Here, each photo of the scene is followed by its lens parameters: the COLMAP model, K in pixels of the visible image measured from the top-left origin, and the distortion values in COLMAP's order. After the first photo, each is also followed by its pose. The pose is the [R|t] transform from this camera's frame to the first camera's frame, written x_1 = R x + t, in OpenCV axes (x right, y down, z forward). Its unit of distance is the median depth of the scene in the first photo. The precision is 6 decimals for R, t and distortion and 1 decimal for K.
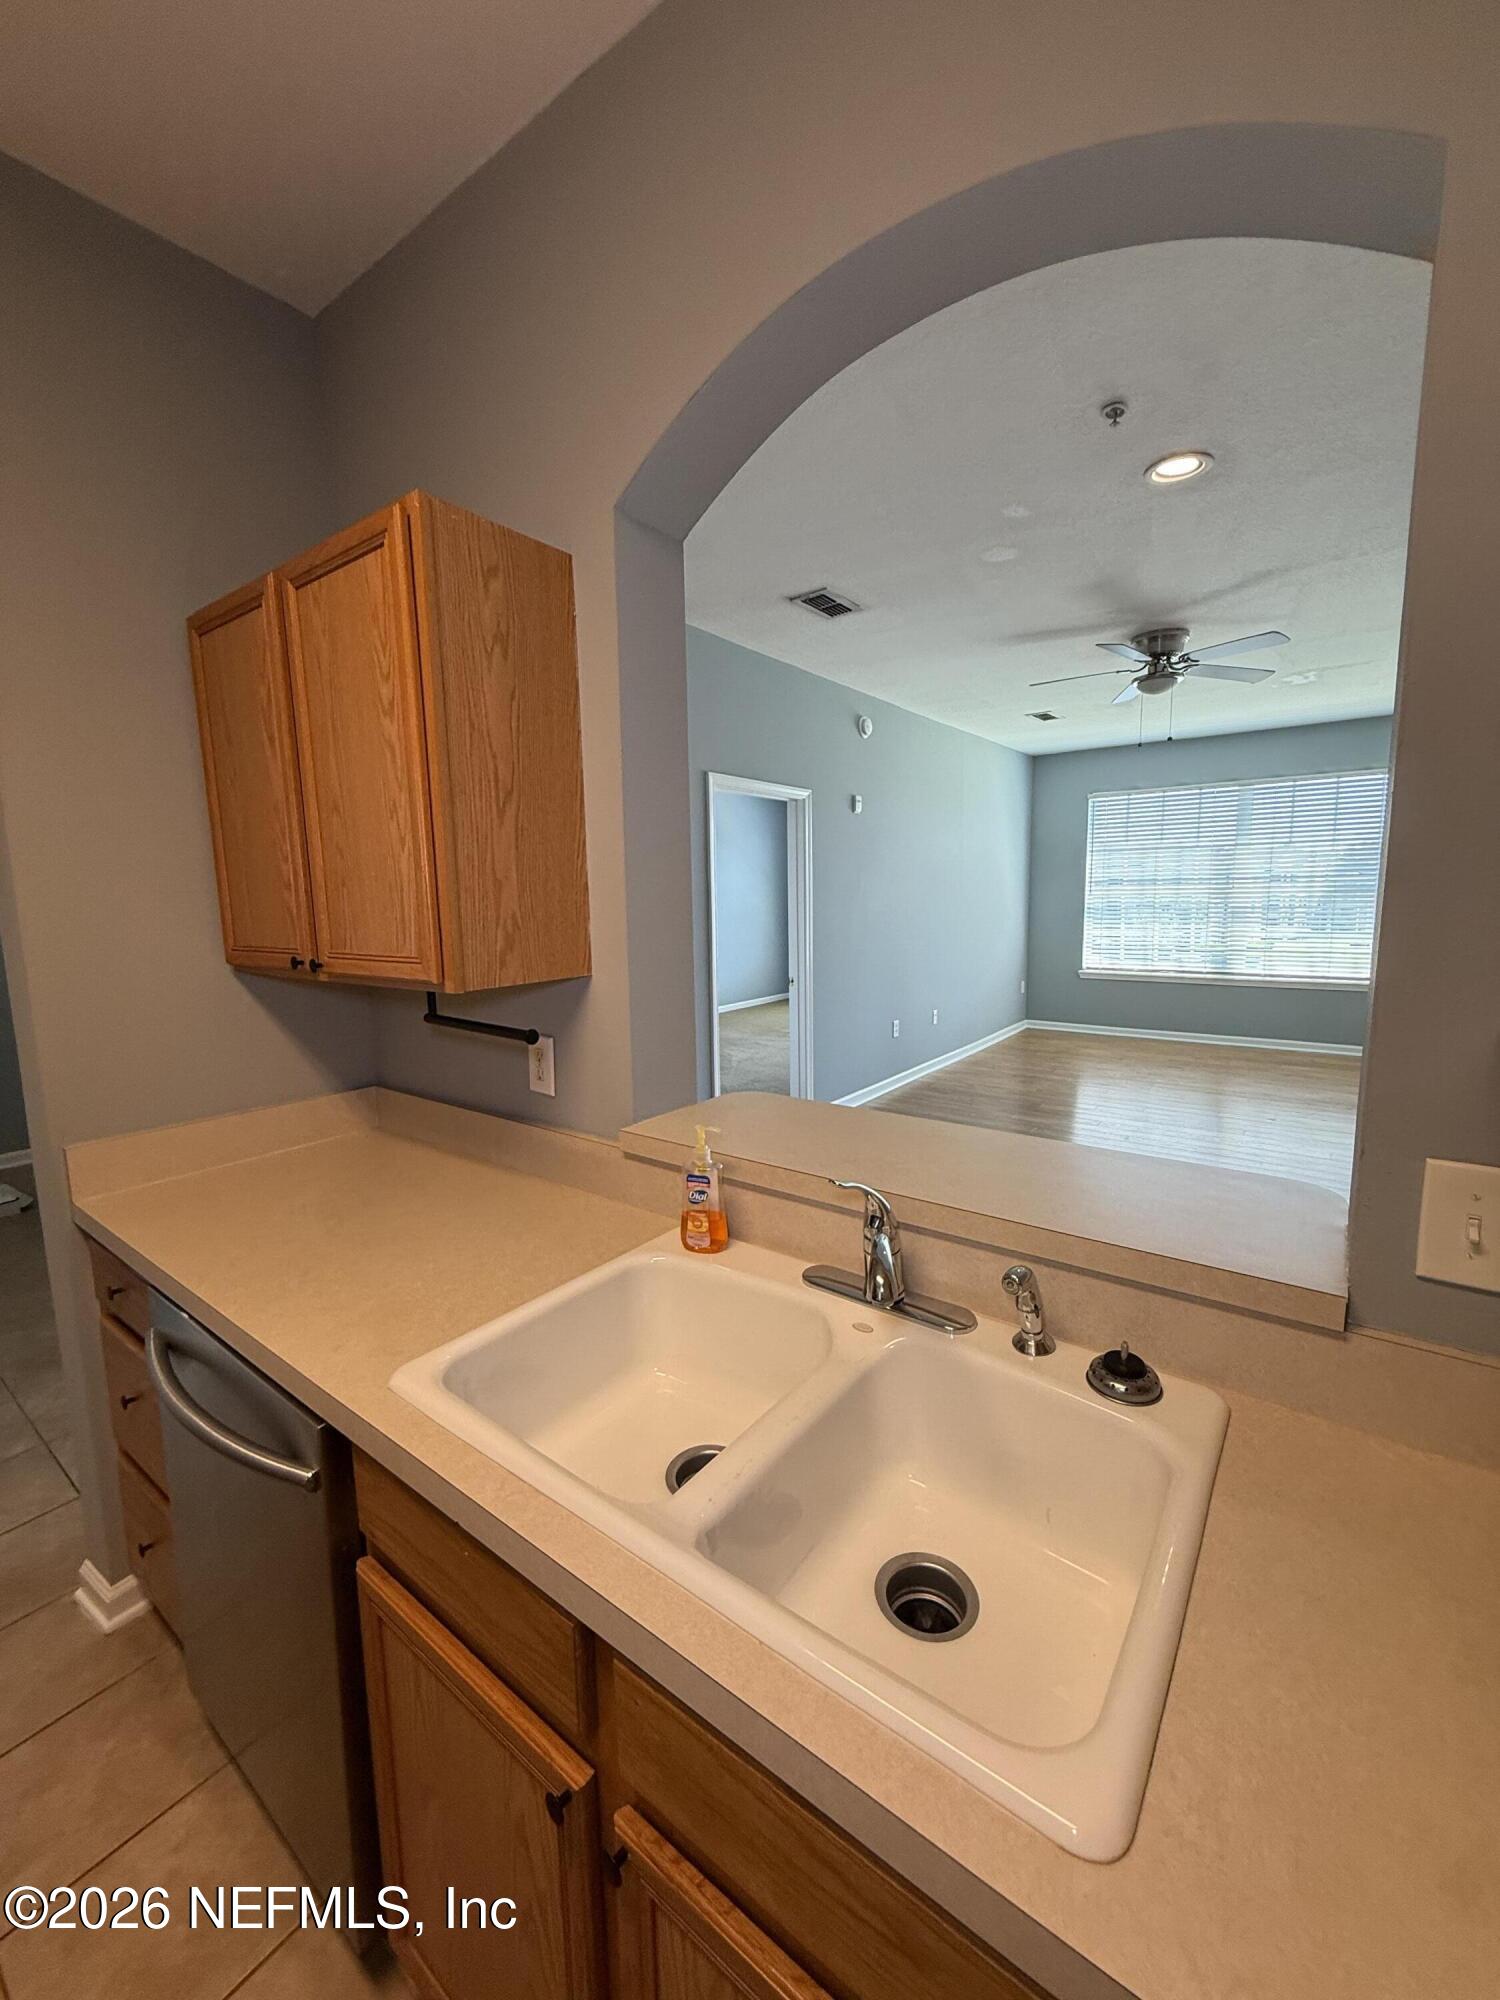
lens RADIAL K [[796.8, 0, 750.5], [0, 796.8, 997.0], [0, 0, 1]] dist [-0.000197, 0.000302]
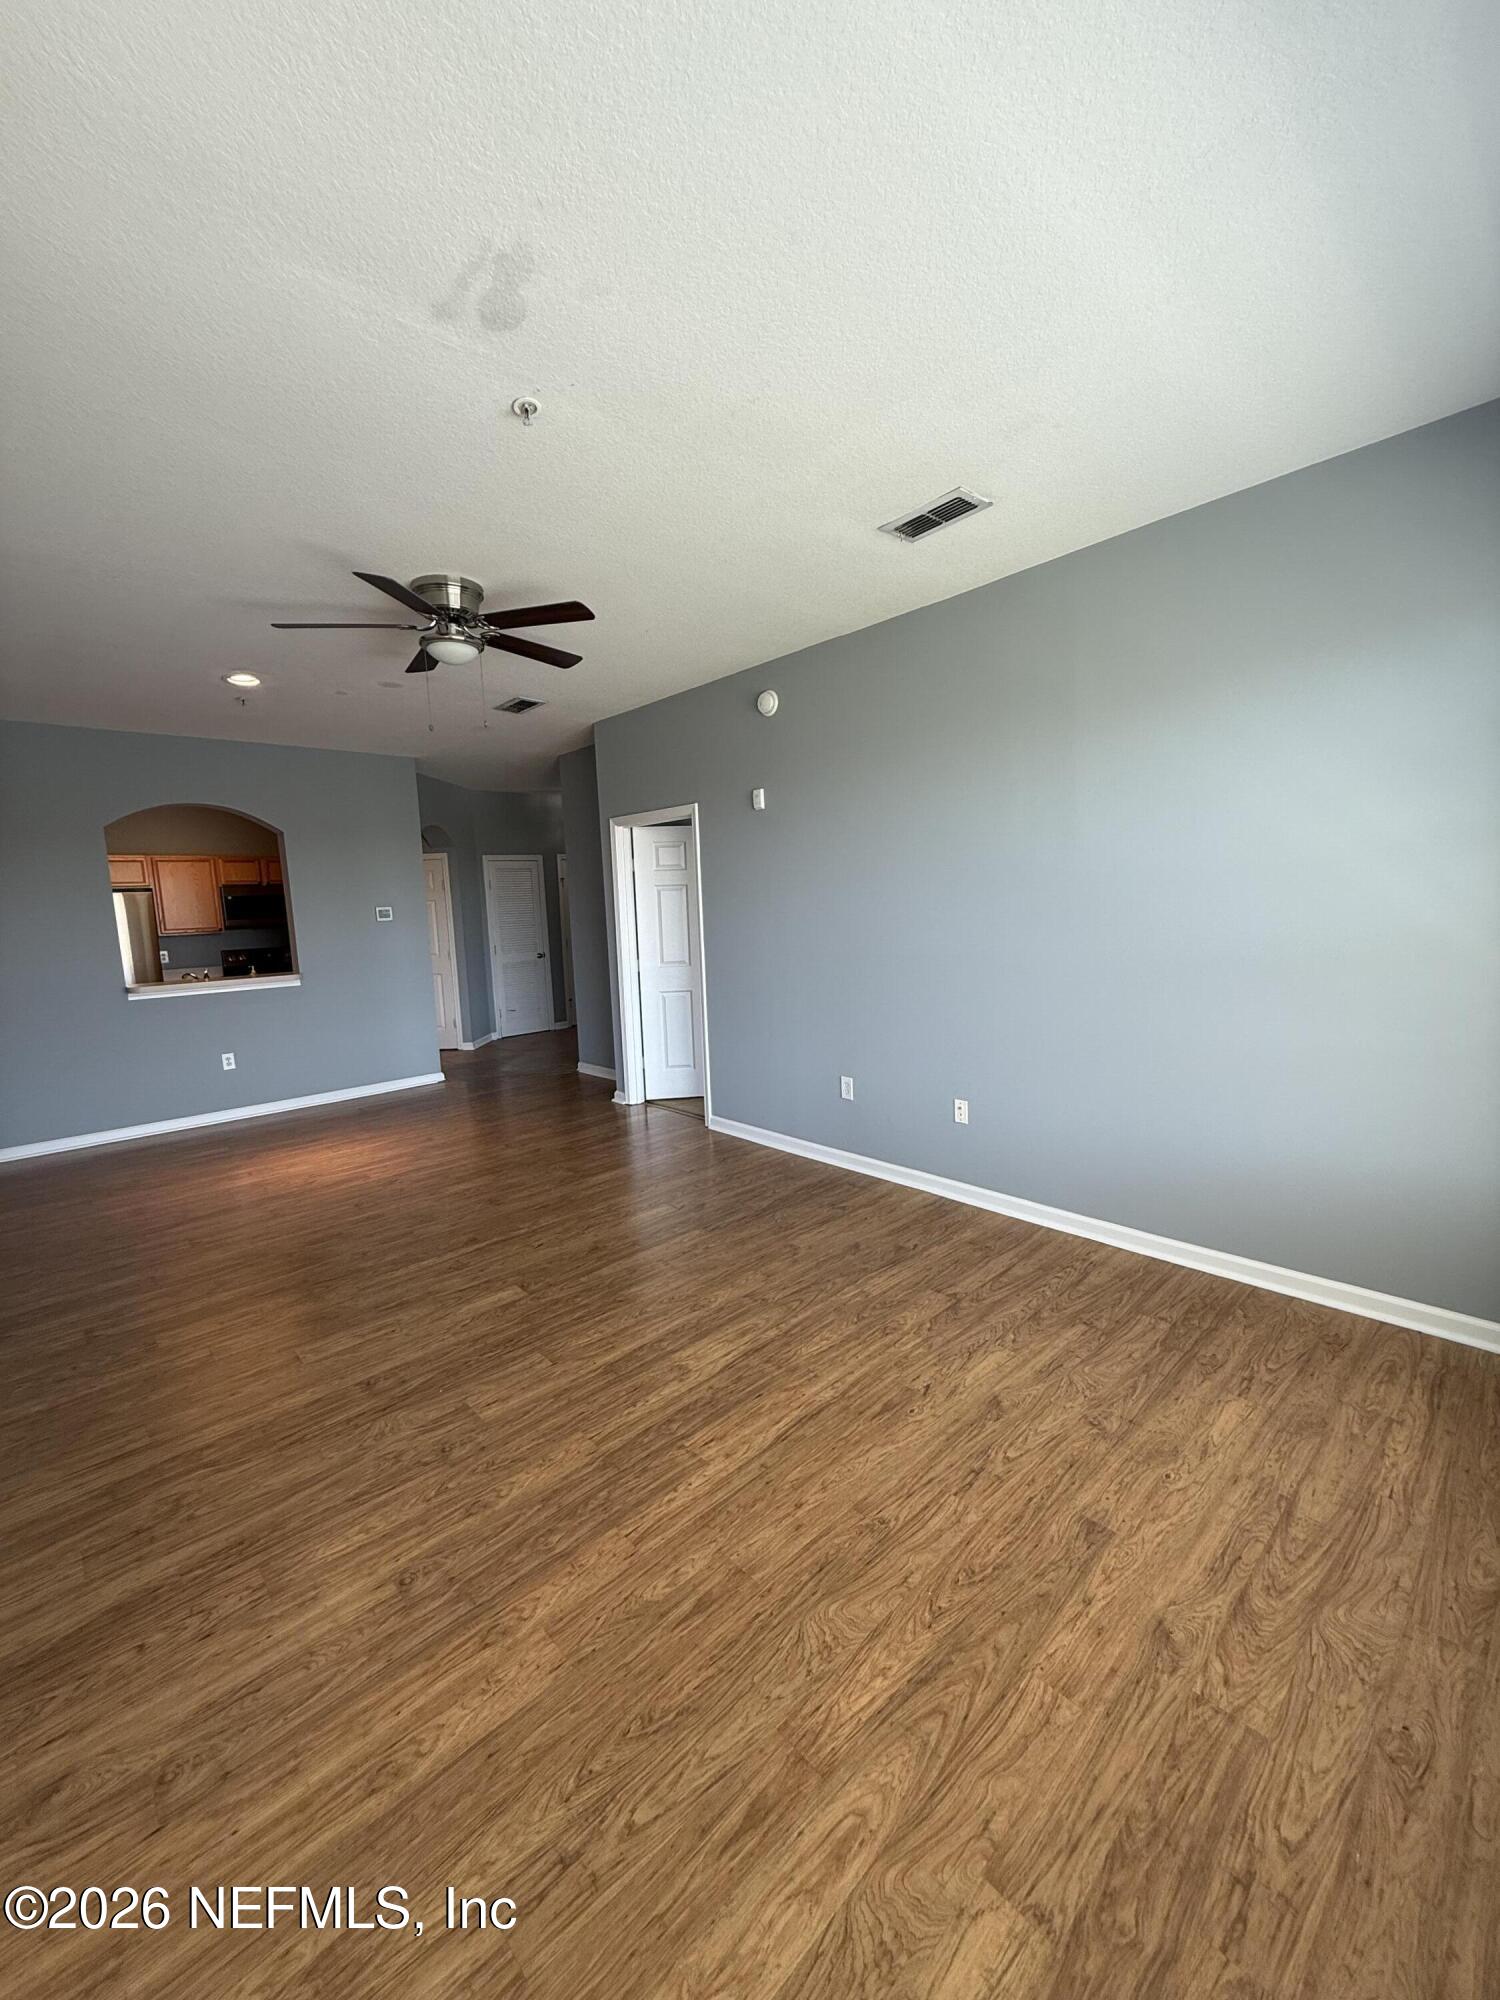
lens RADIAL K [[799.3, 0, 744.2], [0, 799.3, 998.5], [0, 0, 1]] dist [0.000619, 0.000227]
pose [[-0.185851, 0.145937, -0.971680, 1.242437], [-0.083106, 0.983031, 0.163537, -0.208800], [0.979057, 0.111146, -0.170569, 1.427493]]
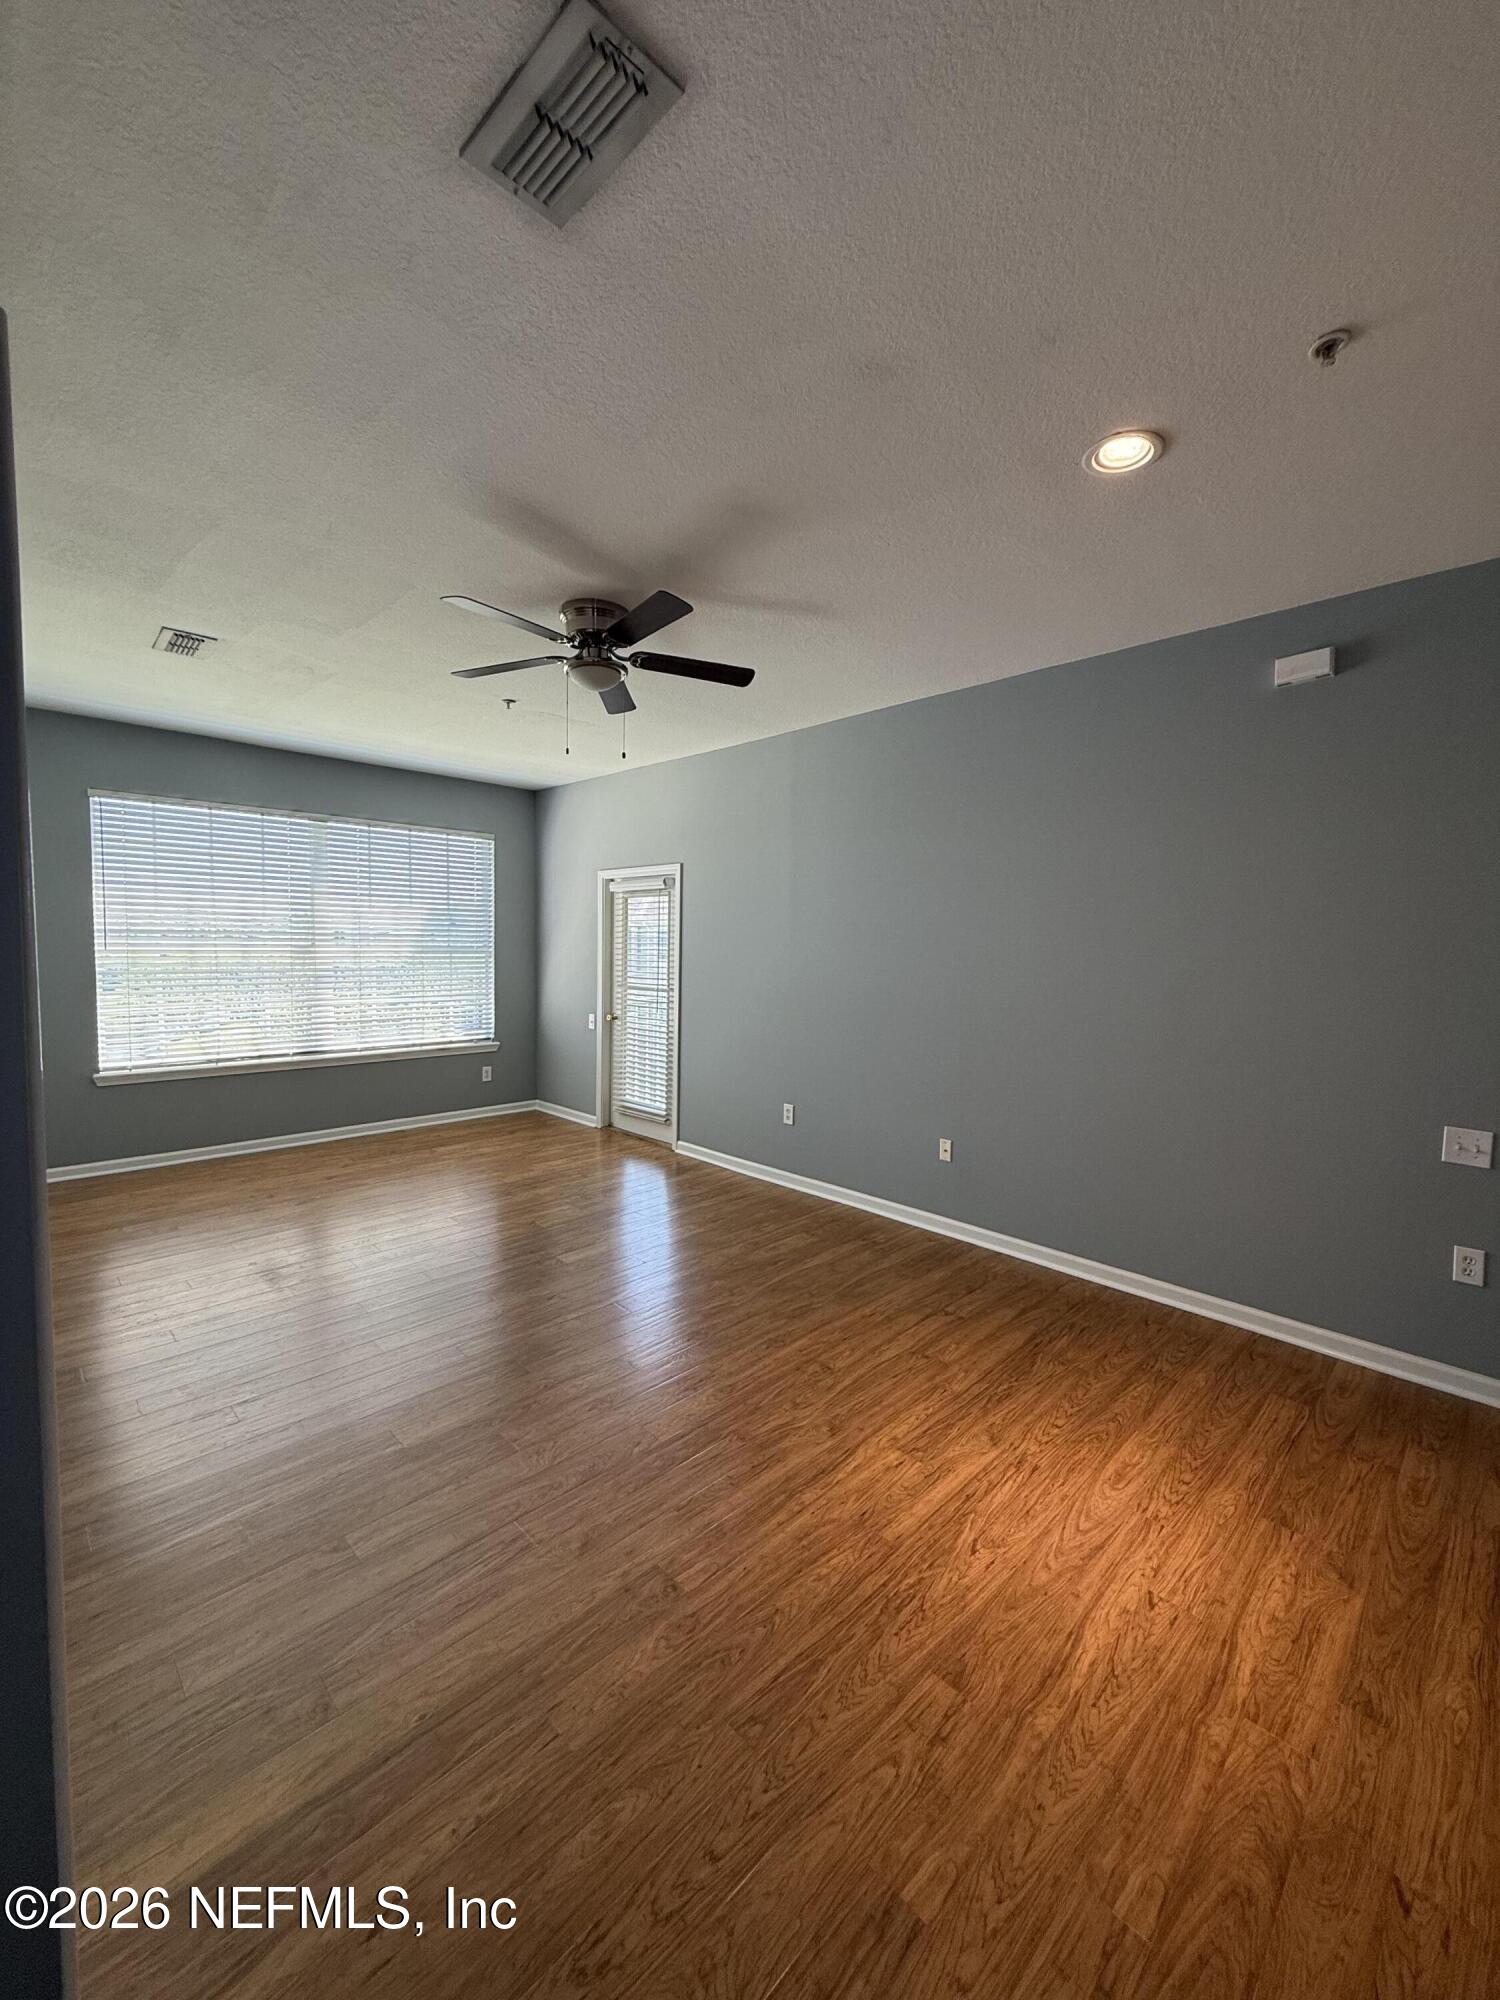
lens RADIAL K [[796.8, 0, 750.5], [0, 796.8, 997.0], [0, 0, 1]] dist [-0.000197, 0.000302]
pose [[0.144580, -0.042112, 0.988597, -0.211243], [0.111433, 0.993431, 0.026021, -0.097722], [-0.983199, 0.106400, 0.148323, 0.769761]]
